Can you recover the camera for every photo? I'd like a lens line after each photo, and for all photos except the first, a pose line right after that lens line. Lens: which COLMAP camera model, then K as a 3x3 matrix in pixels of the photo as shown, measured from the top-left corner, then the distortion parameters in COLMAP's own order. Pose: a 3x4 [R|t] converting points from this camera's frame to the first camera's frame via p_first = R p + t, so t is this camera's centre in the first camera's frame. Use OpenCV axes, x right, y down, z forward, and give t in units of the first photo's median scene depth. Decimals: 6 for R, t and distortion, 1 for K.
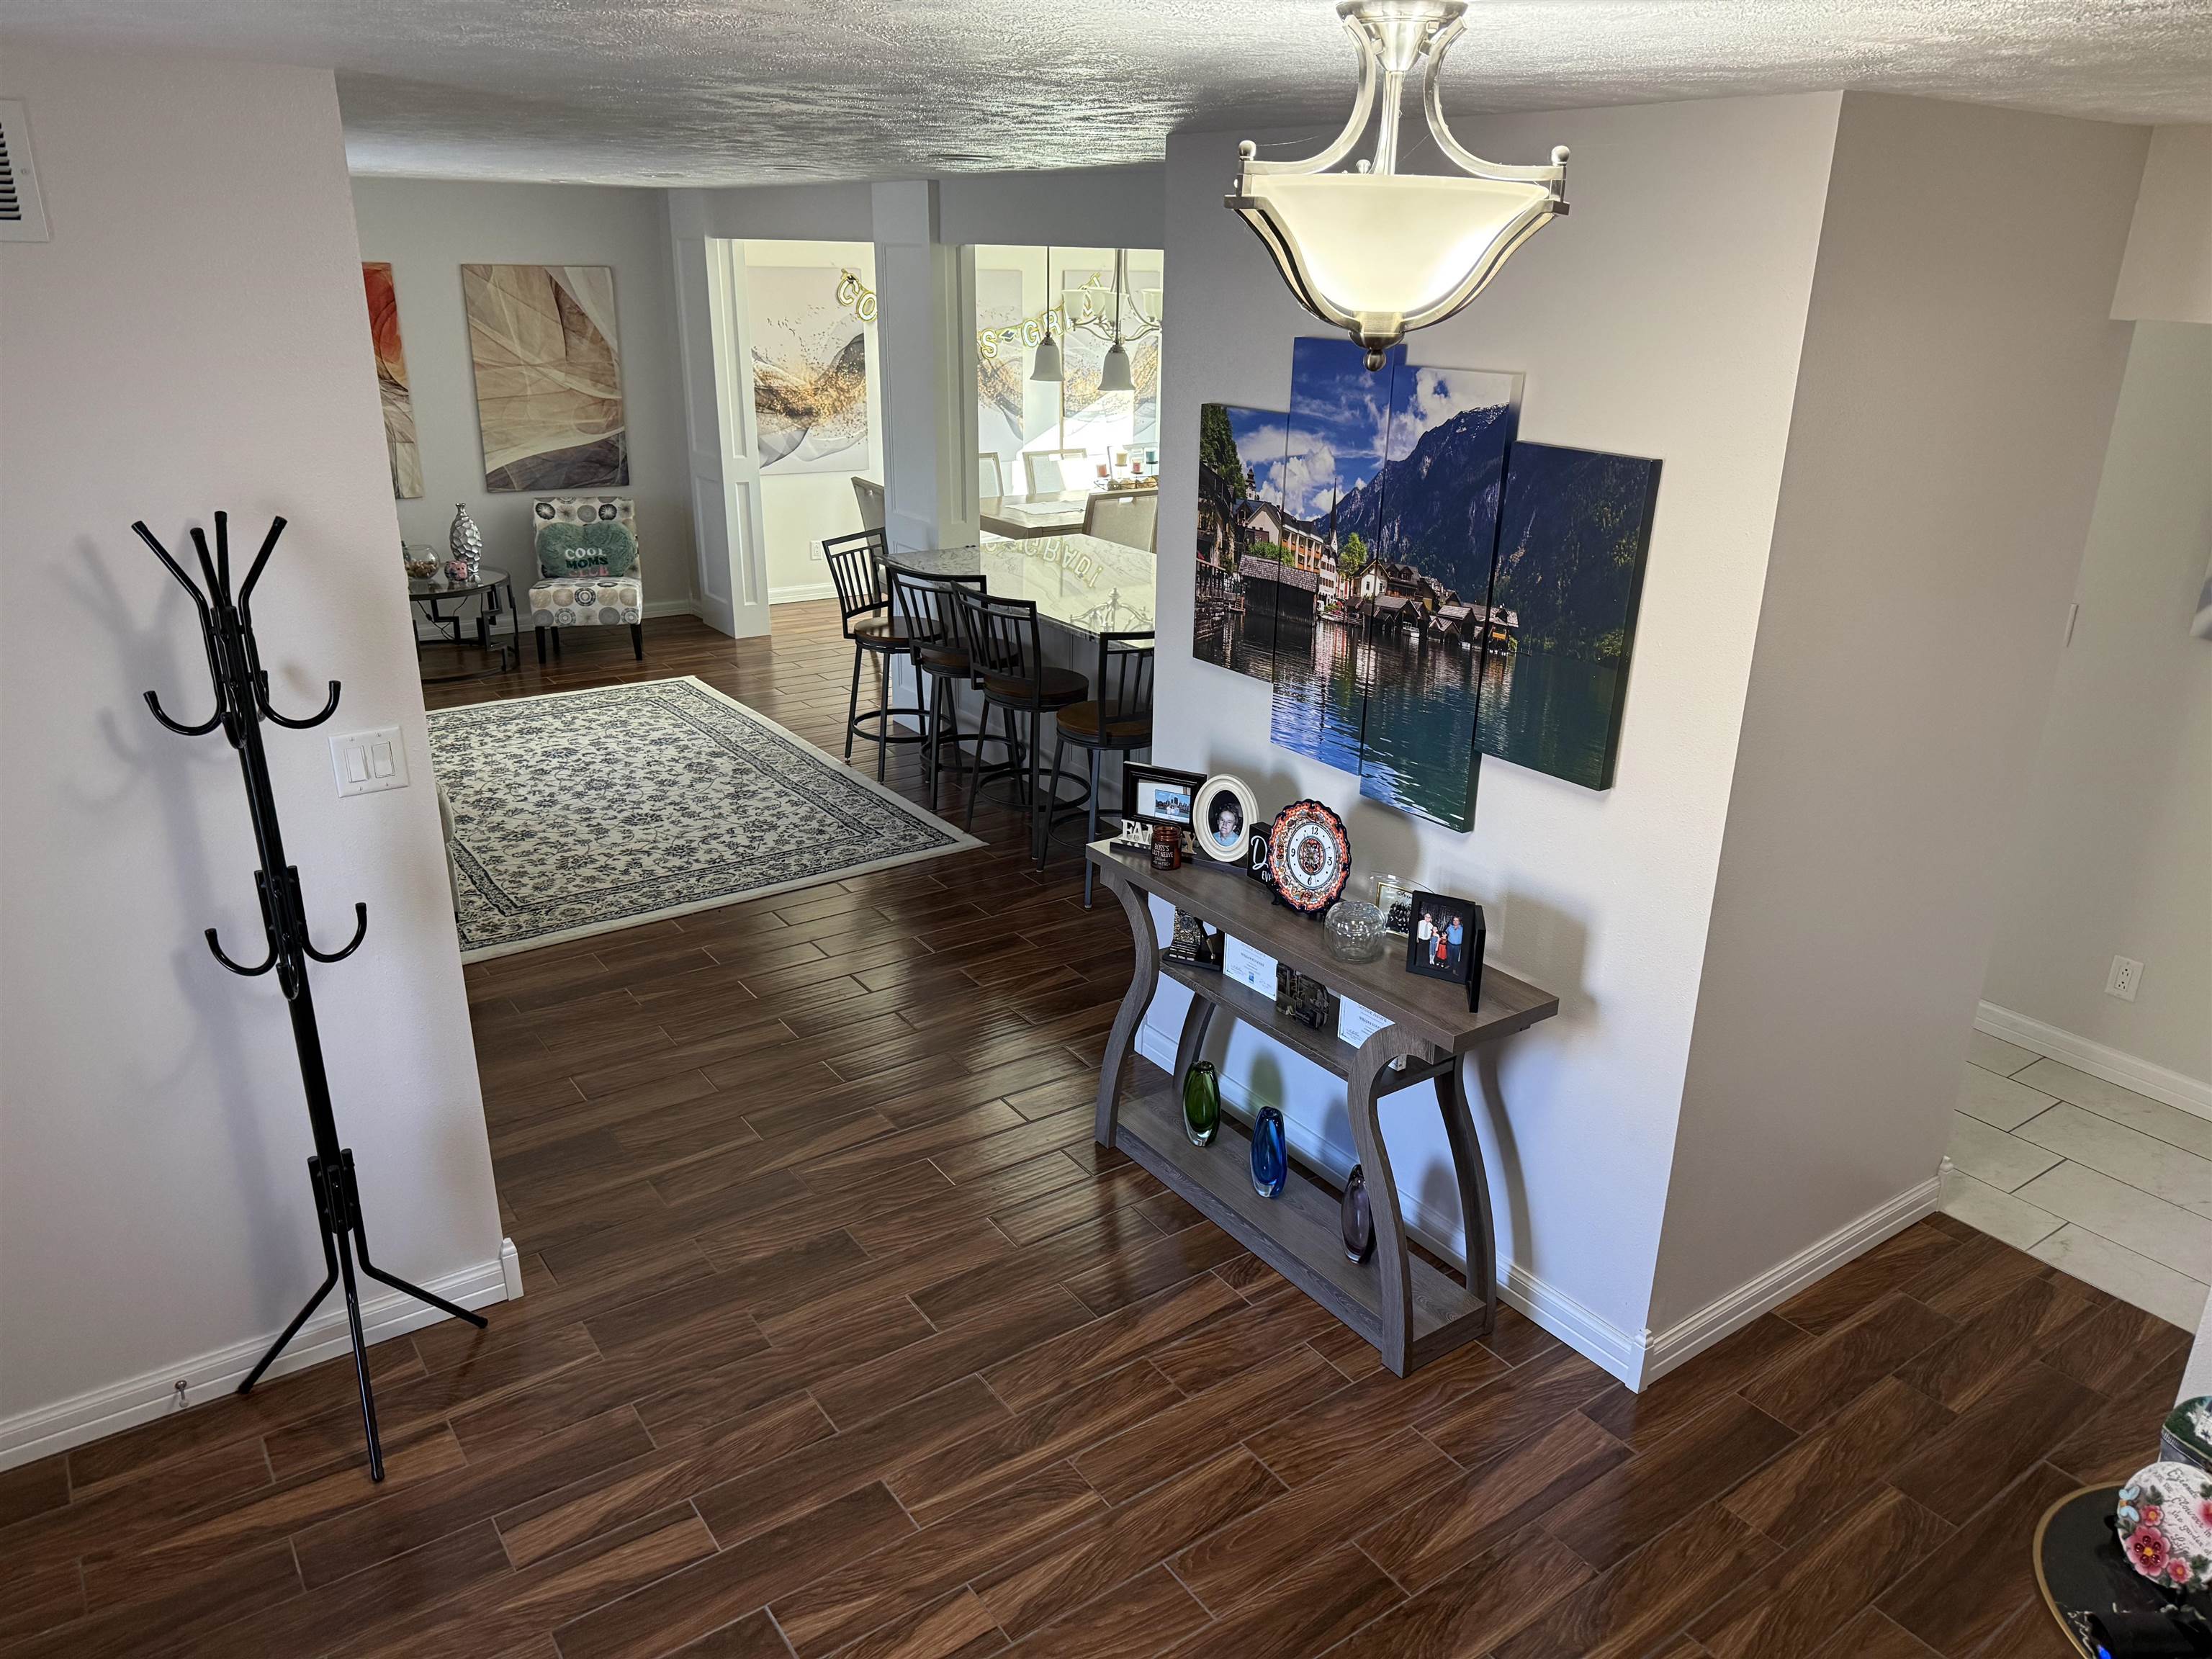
lens RADIAL K [[1567.2, 0, 1119.4], [0, 1567.2, 835.8], [0, 0, 1]] dist [0.100970, -0.125115]
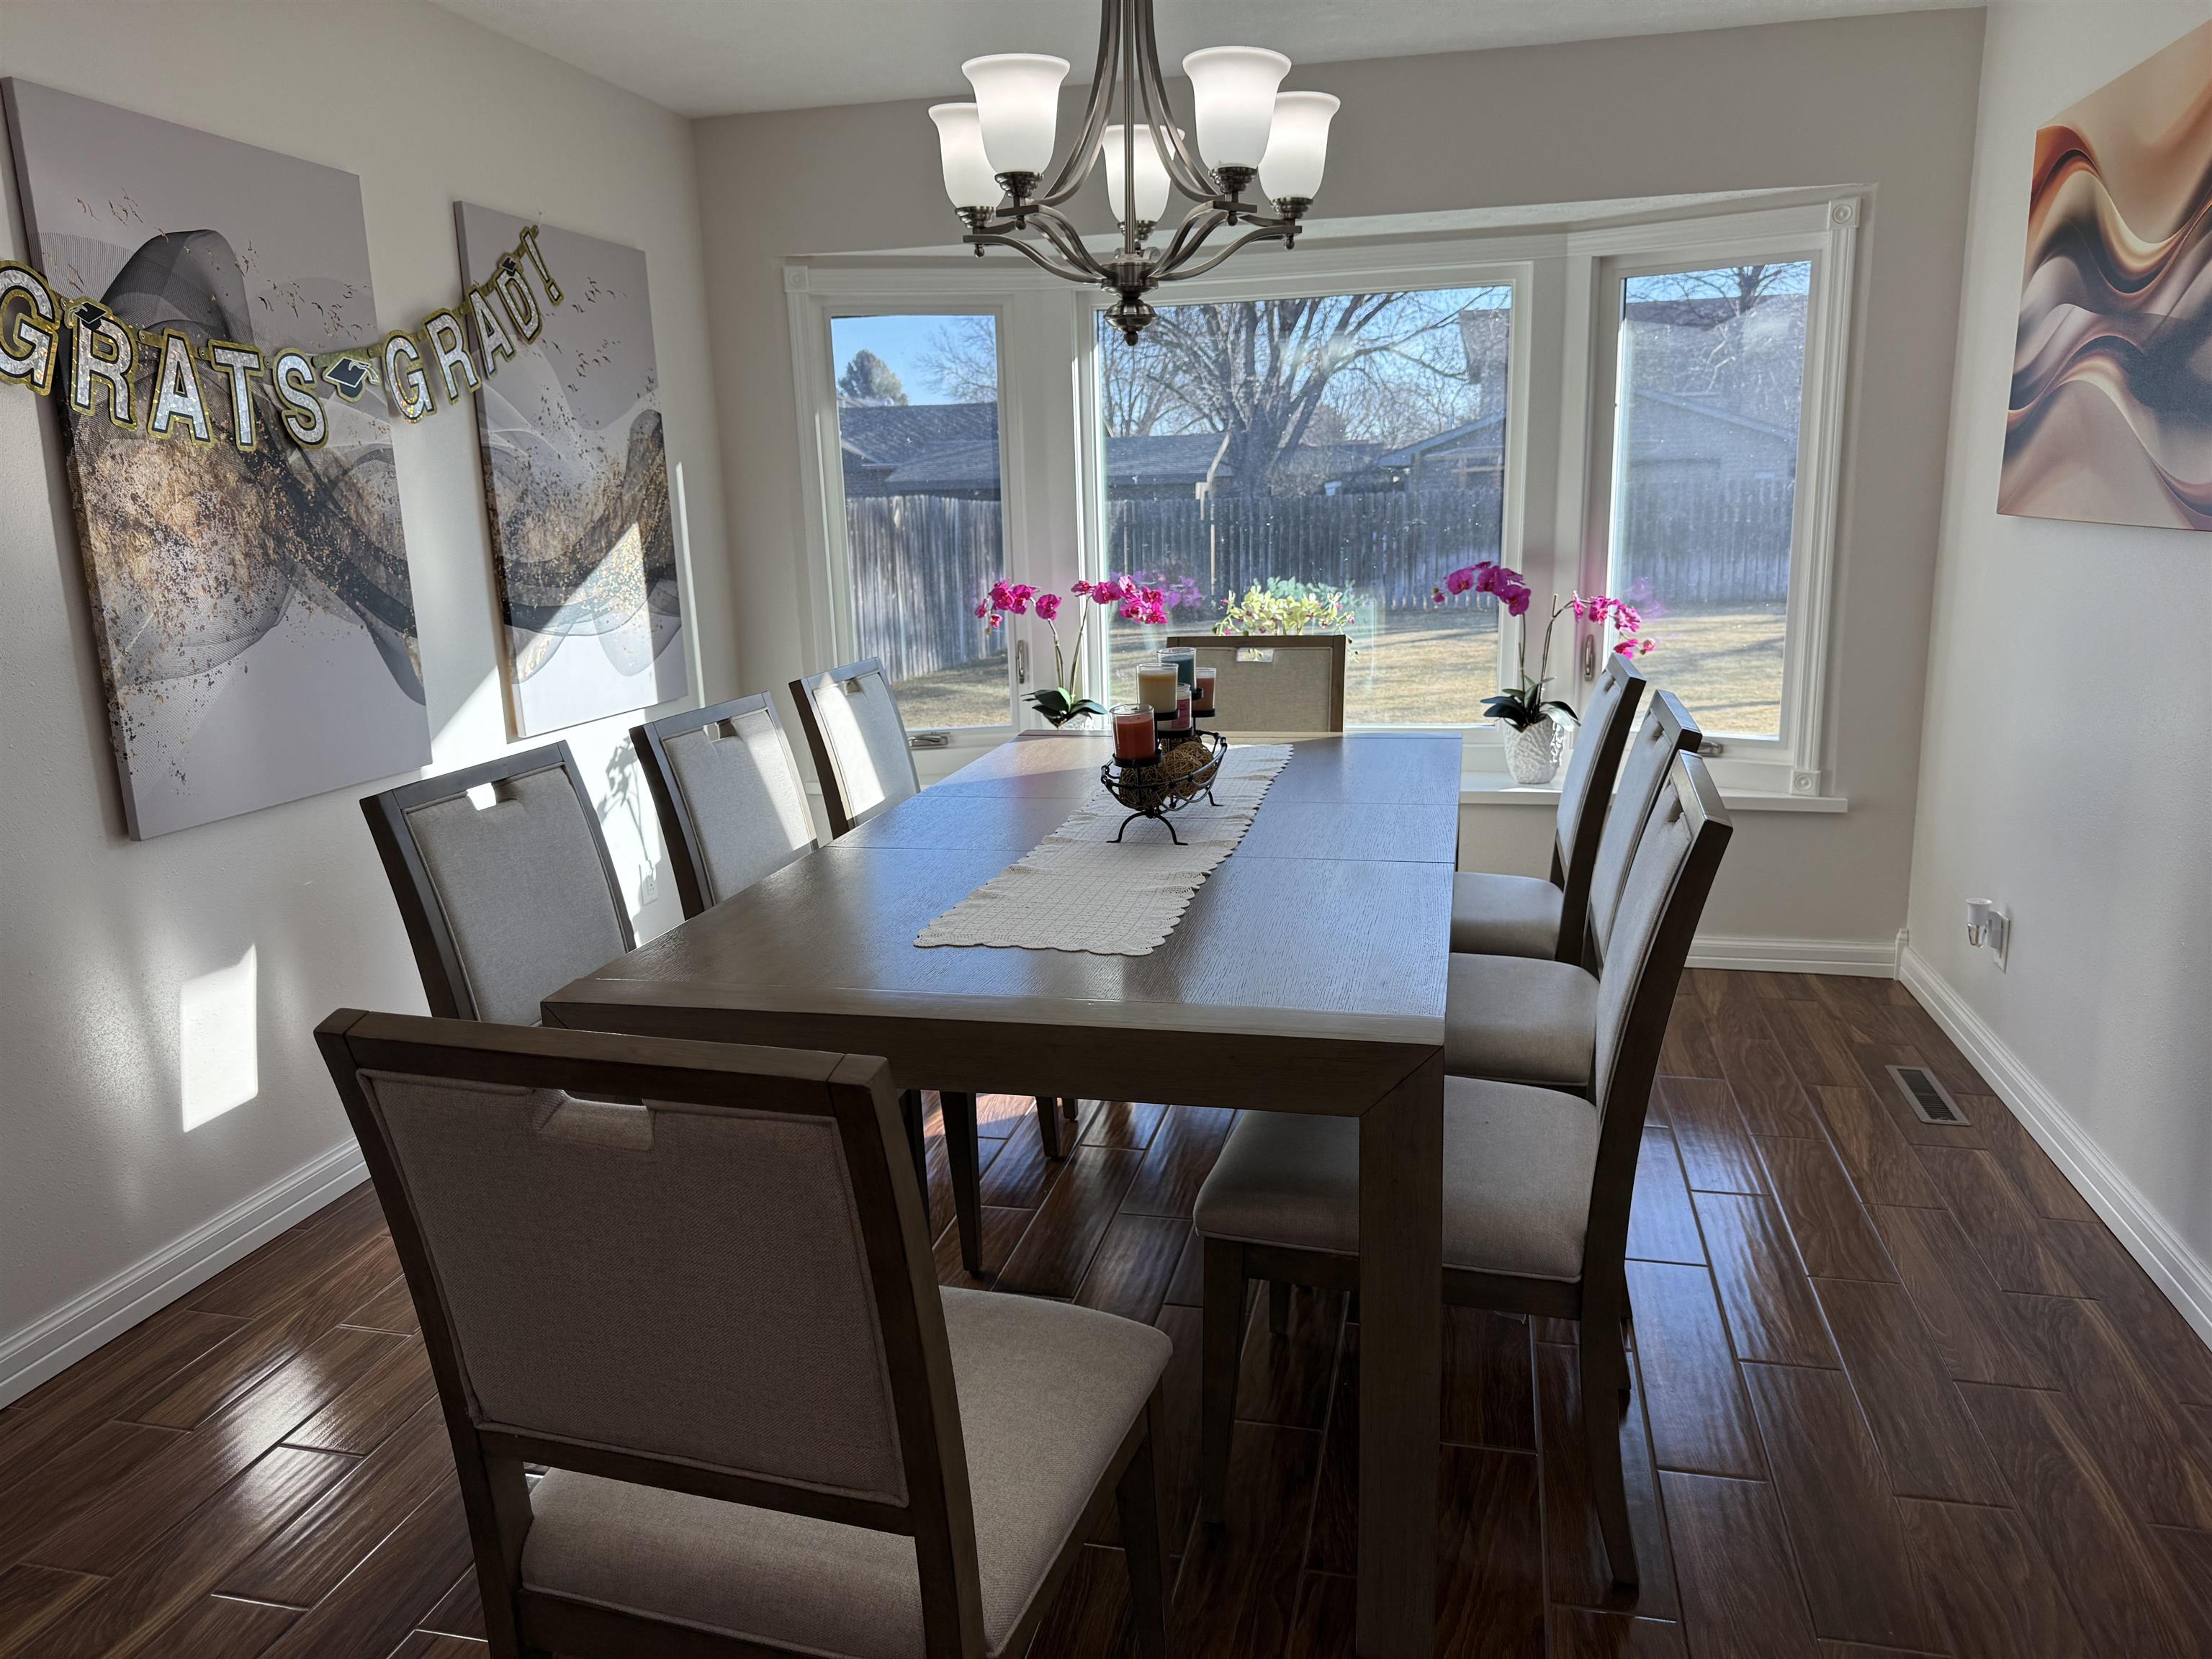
lens RADIAL K [[1567.2, 0, 1119.4], [0, 1567.2, 835.8], [0, 0, 1]] dist [0.100970, -0.125115]
pose [[0.745286, -0.178539, 0.642396, -0.302218], [0.269094, 0.962071, -0.044808, -0.315608], [-0.610031, 0.206259, 0.765062, 1.228041]]
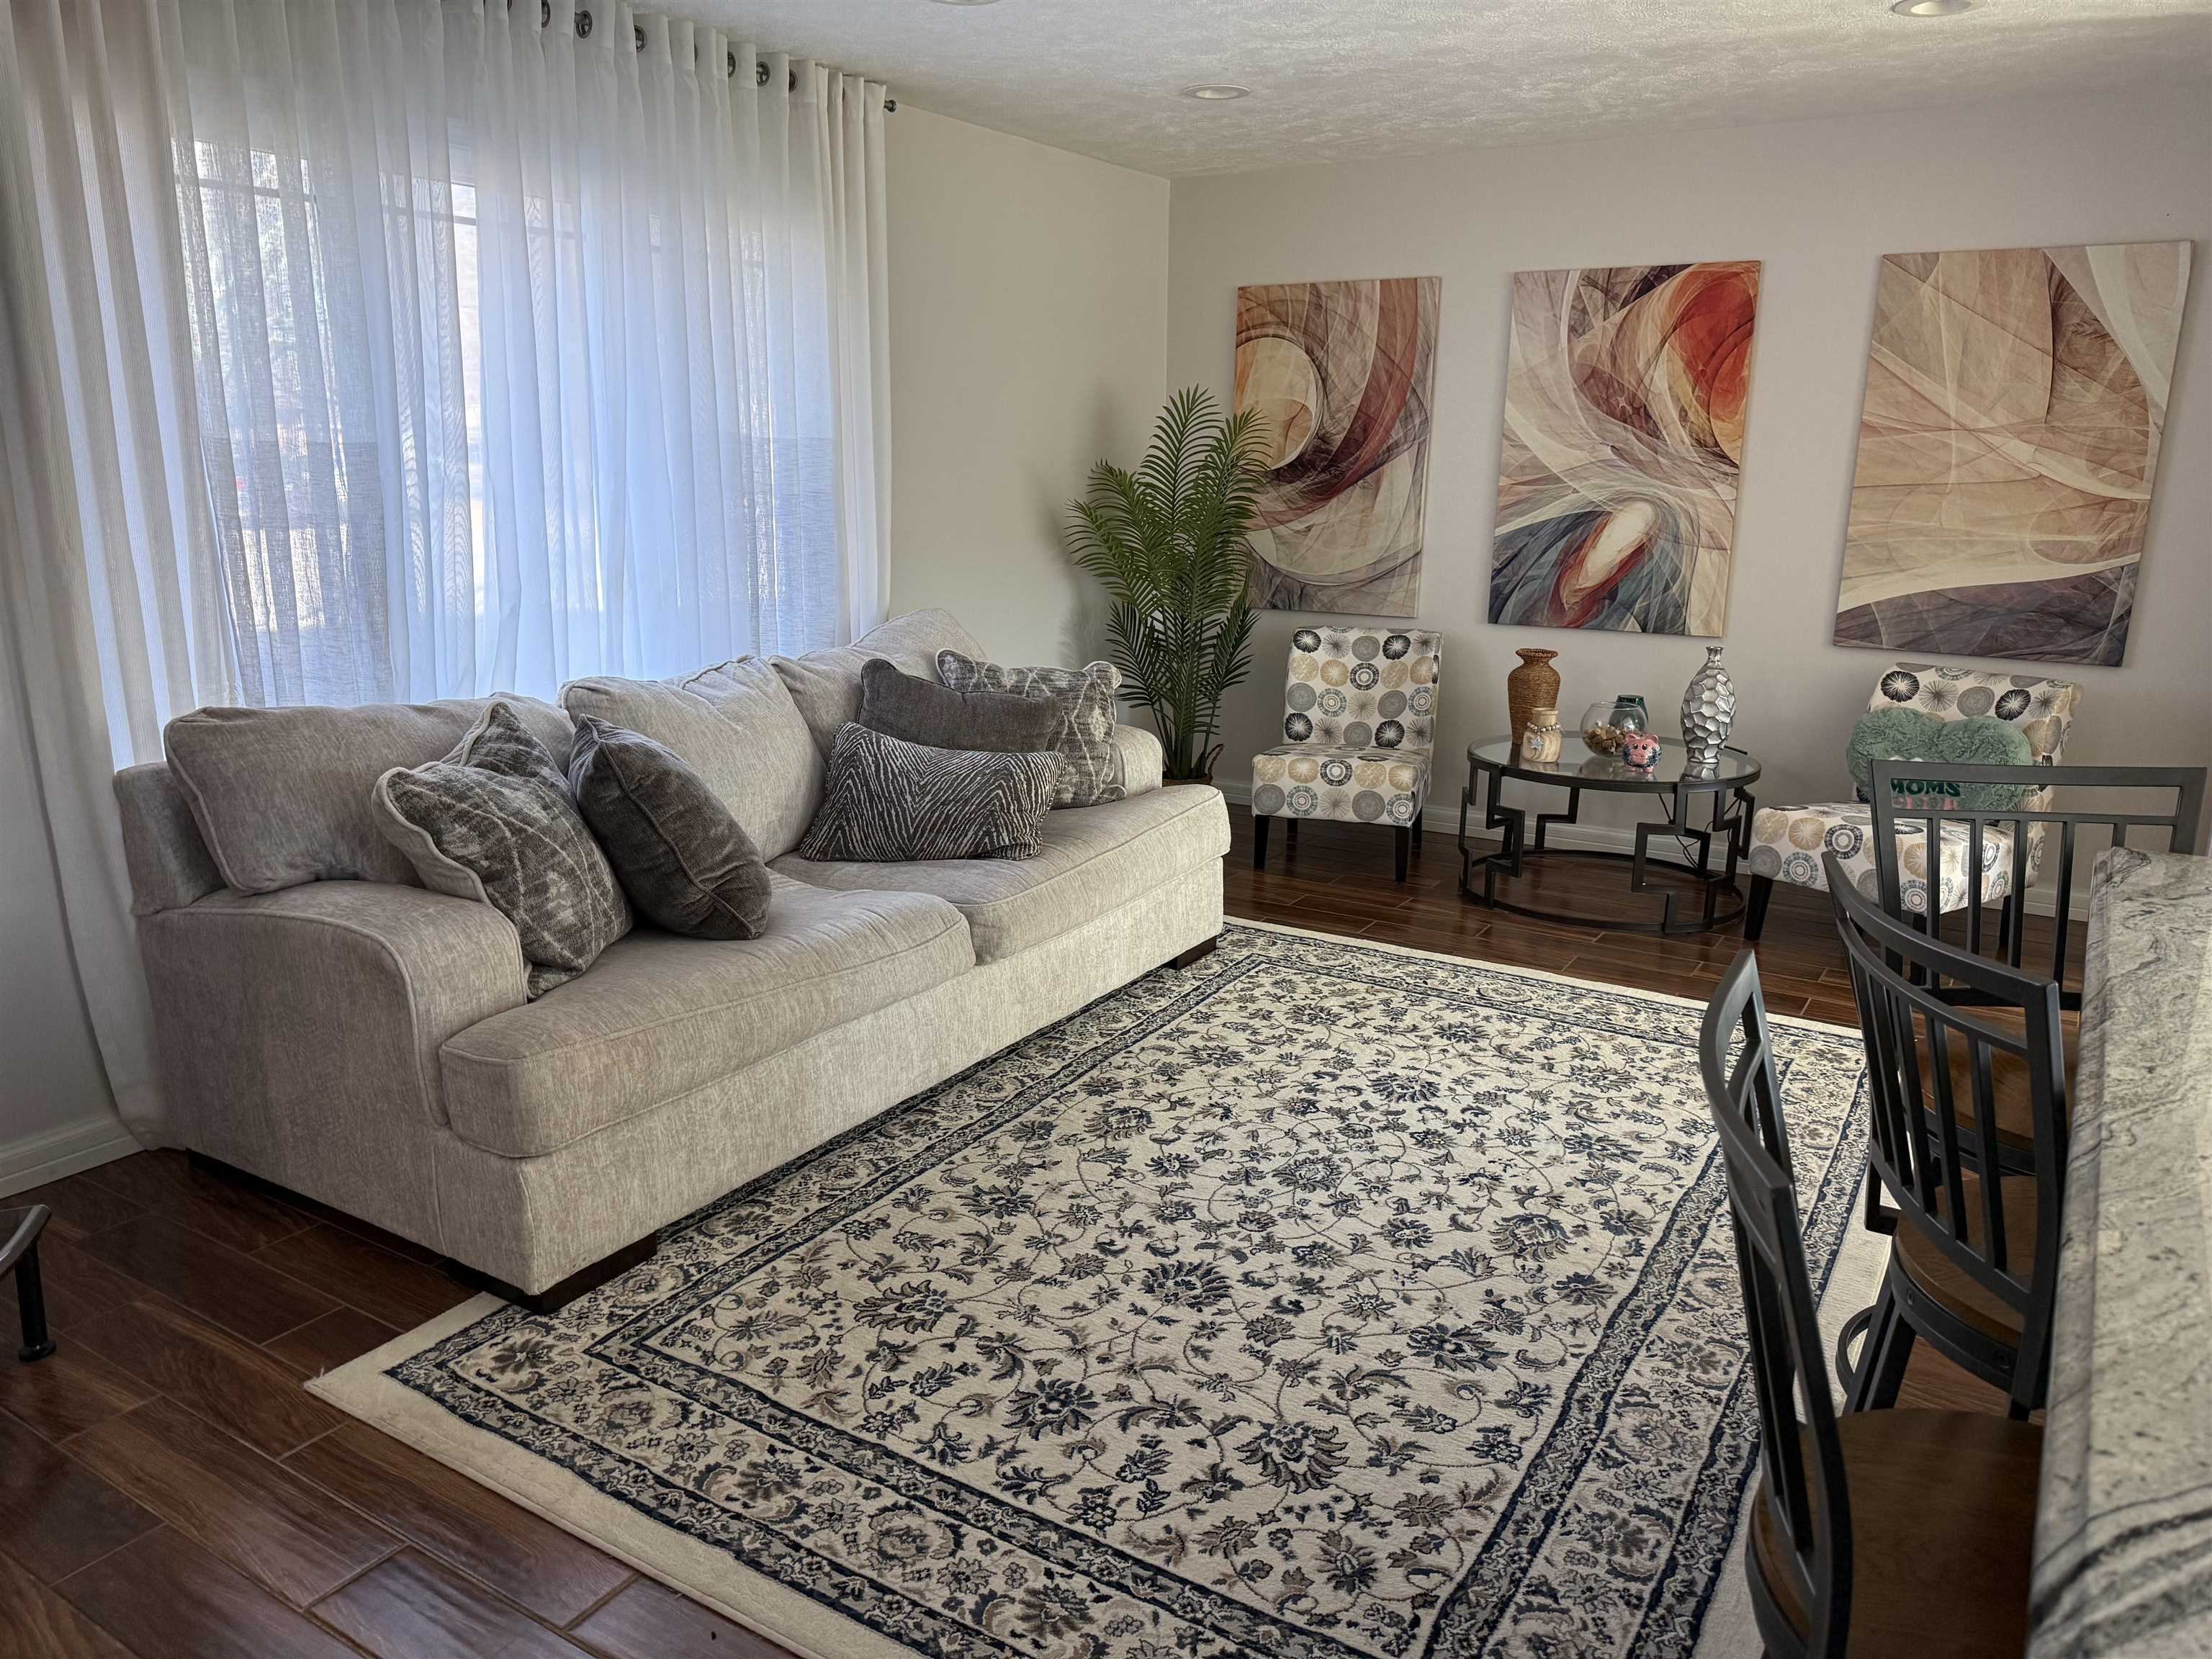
lens RADIAL K [[1567.2, 0, 1119.4], [0, 1567.2, 835.8], [0, 0, 1]] dist [0.100970, -0.125115]
pose [[0.388003, 0.210846, -0.897217, 0.058584], [-0.329780, 0.940791, 0.078472, -0.166849], [0.860639, 0.265437, 0.434562, 0.822037]]
